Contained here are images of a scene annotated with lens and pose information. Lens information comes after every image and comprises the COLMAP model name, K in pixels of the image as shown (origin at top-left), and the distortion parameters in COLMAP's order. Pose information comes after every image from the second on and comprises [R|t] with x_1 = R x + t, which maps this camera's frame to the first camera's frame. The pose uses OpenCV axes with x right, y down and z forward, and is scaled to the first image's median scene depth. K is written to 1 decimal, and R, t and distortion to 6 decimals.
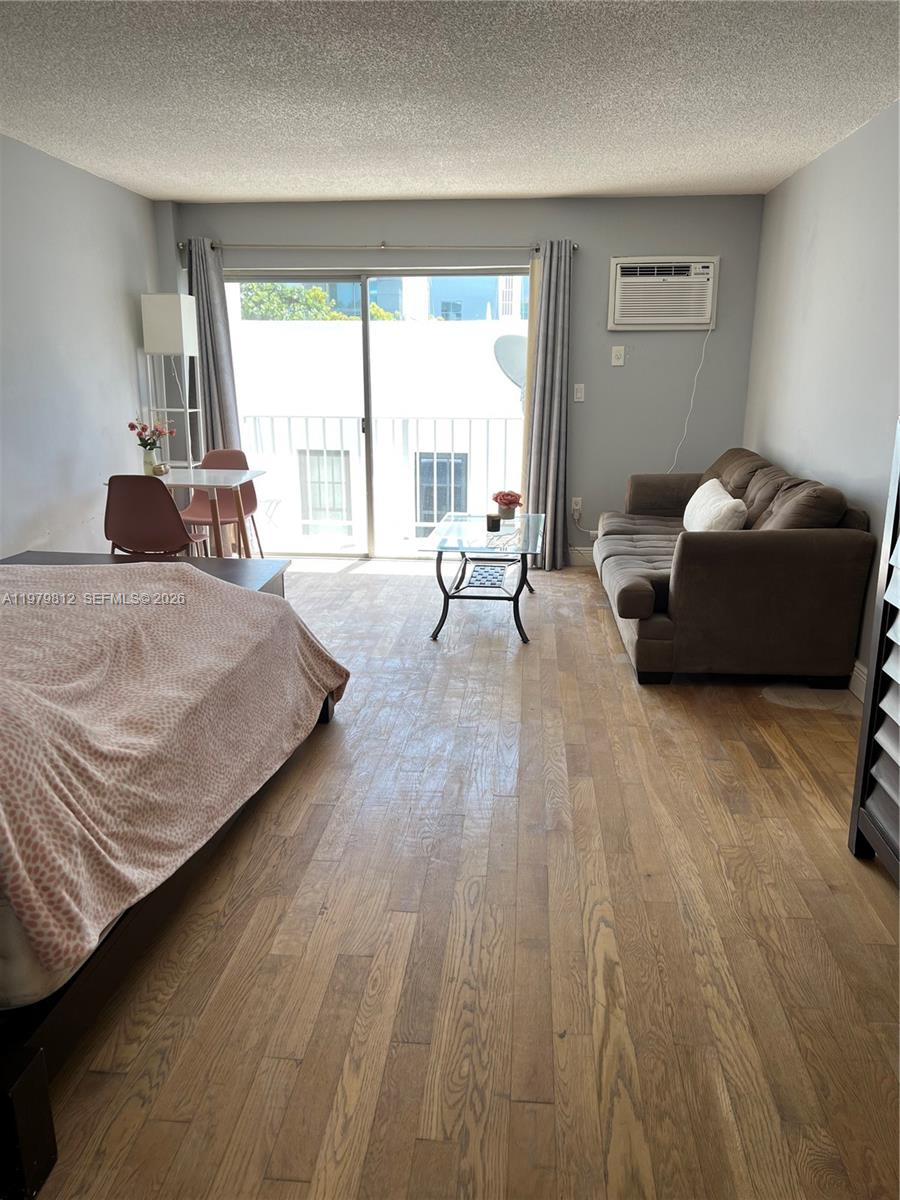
lens RADIAL K [[905.0, 0, 450.0], [0, 905.0, 600.0], [0, 0, 1]] dist [0.000277, -0.000058]
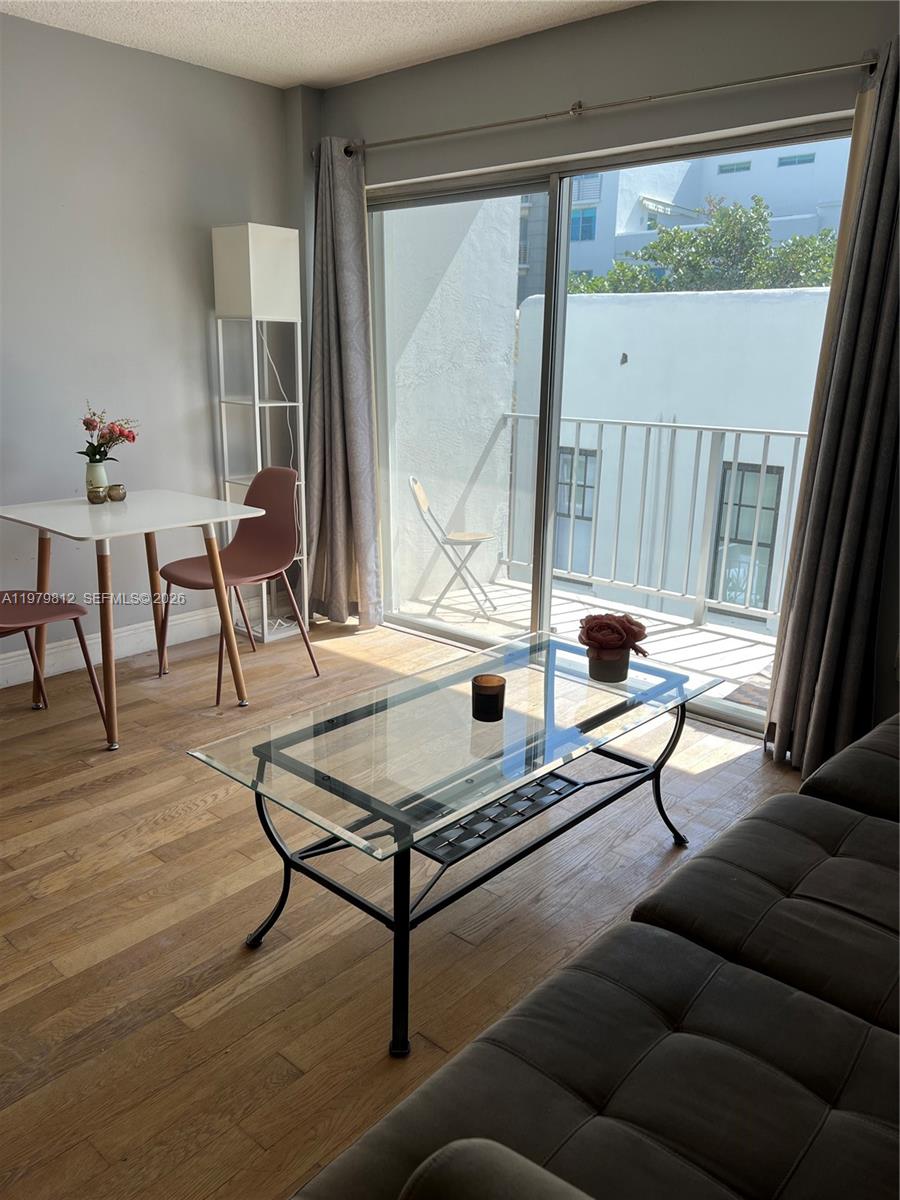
lens RADIAL K [[905.0, 0, 450.0], [0, 905.0, 600.0], [0, 0, 1]] dist [0.000277, -0.000058]
pose [[0.797247, 0.174335, -0.577931, 0.223923], [-0.166124, 0.983785, 0.067597, -0.133838], [0.580345, 0.042117, 0.813281, 0.539442]]
